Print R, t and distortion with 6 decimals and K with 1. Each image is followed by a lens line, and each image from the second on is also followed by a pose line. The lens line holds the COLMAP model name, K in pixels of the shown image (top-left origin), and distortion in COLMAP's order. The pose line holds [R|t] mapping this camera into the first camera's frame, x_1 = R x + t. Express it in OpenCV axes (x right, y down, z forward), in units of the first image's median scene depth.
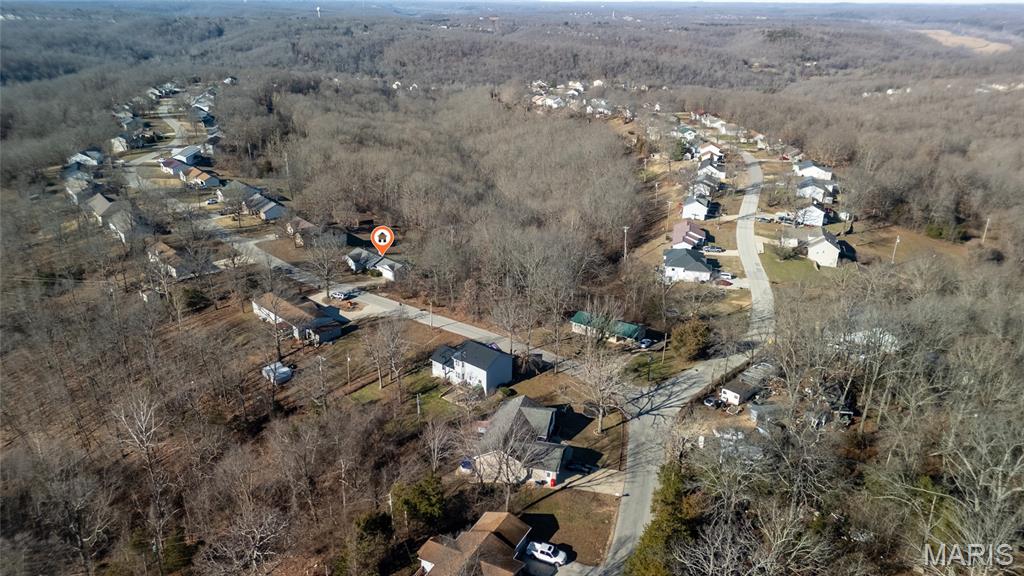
lens RADIAL K [[753.7, 0, 512.0], [0, 753.7, 288.0], [0, 0, 1]] dist [0.085773, -0.053423]
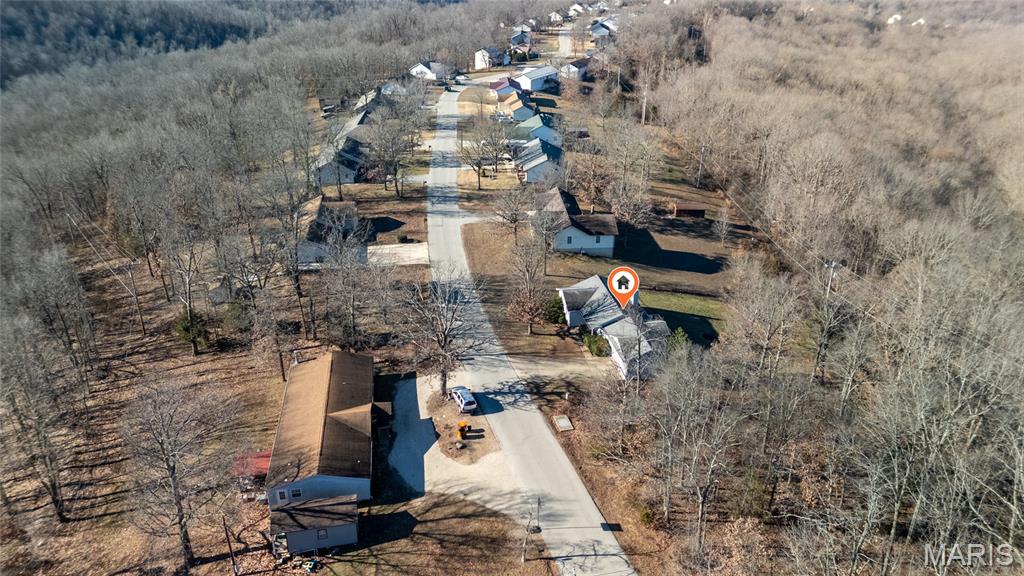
lens RADIAL K [[718.3, 0, 512.0], [0, 718.3, 288.0], [0, 0, 1]] dist [0.063455, -0.041625]
pose [[0.809523, 0.239660, -0.535944, -0.000369], [-0.195851, 0.970832, 0.138304, -0.058751], [0.553458, -0.006995, 0.832848, 0.352624]]
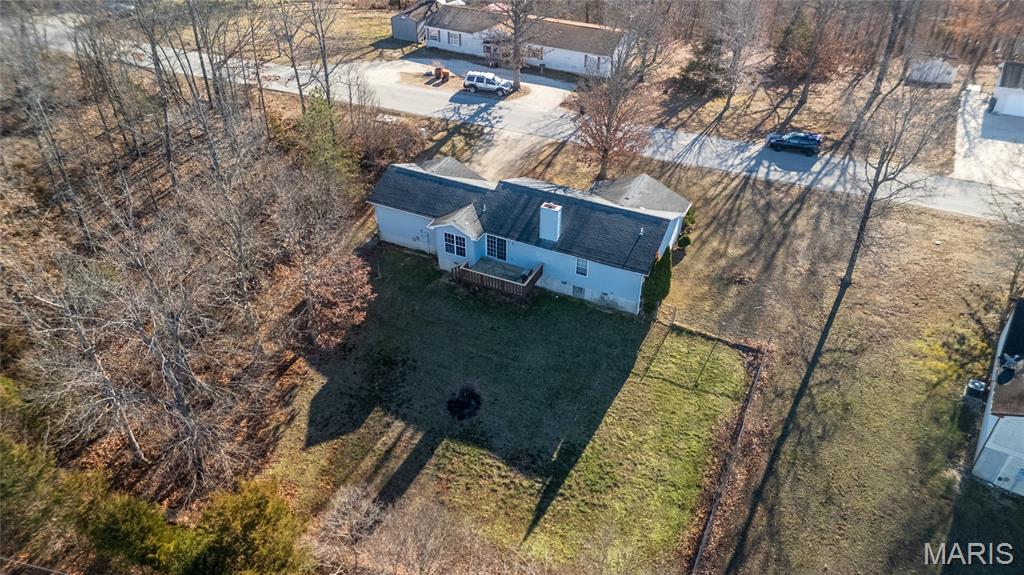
lens RADIAL K [[753.7, 0, 512.0], [0, 753.7, 287.5], [0, 0, 1]] dist [0.085773, -0.053423]
pose [[-0.944451, 0.172654, -0.279649, -0.058081], [-0.133884, 0.574971, 0.807145, -0.129420], [0.300147, 0.799749, -0.519916, 0.674560]]
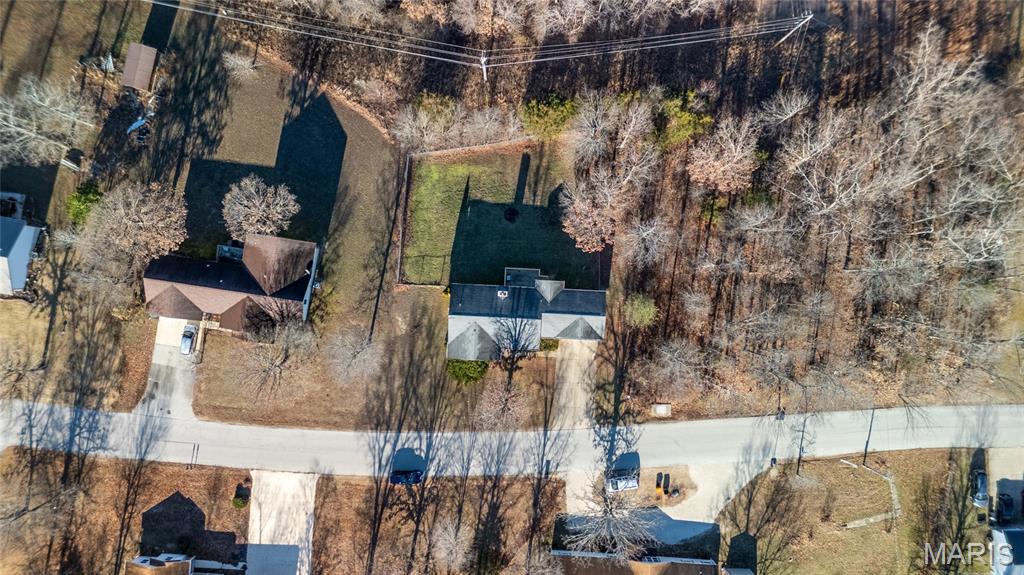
lens RADIAL K [[718.3, 0, 512.0], [0, 718.3, 287.5], [0, 0, 1]] dist [0.063455, -0.041625]
pose [[0.741851, -0.670411, -0.014386, -0.096518], [0.269887, 0.278870, 0.921625, -0.270464], [-0.613856, -0.687591, 0.387815, 0.493817]]
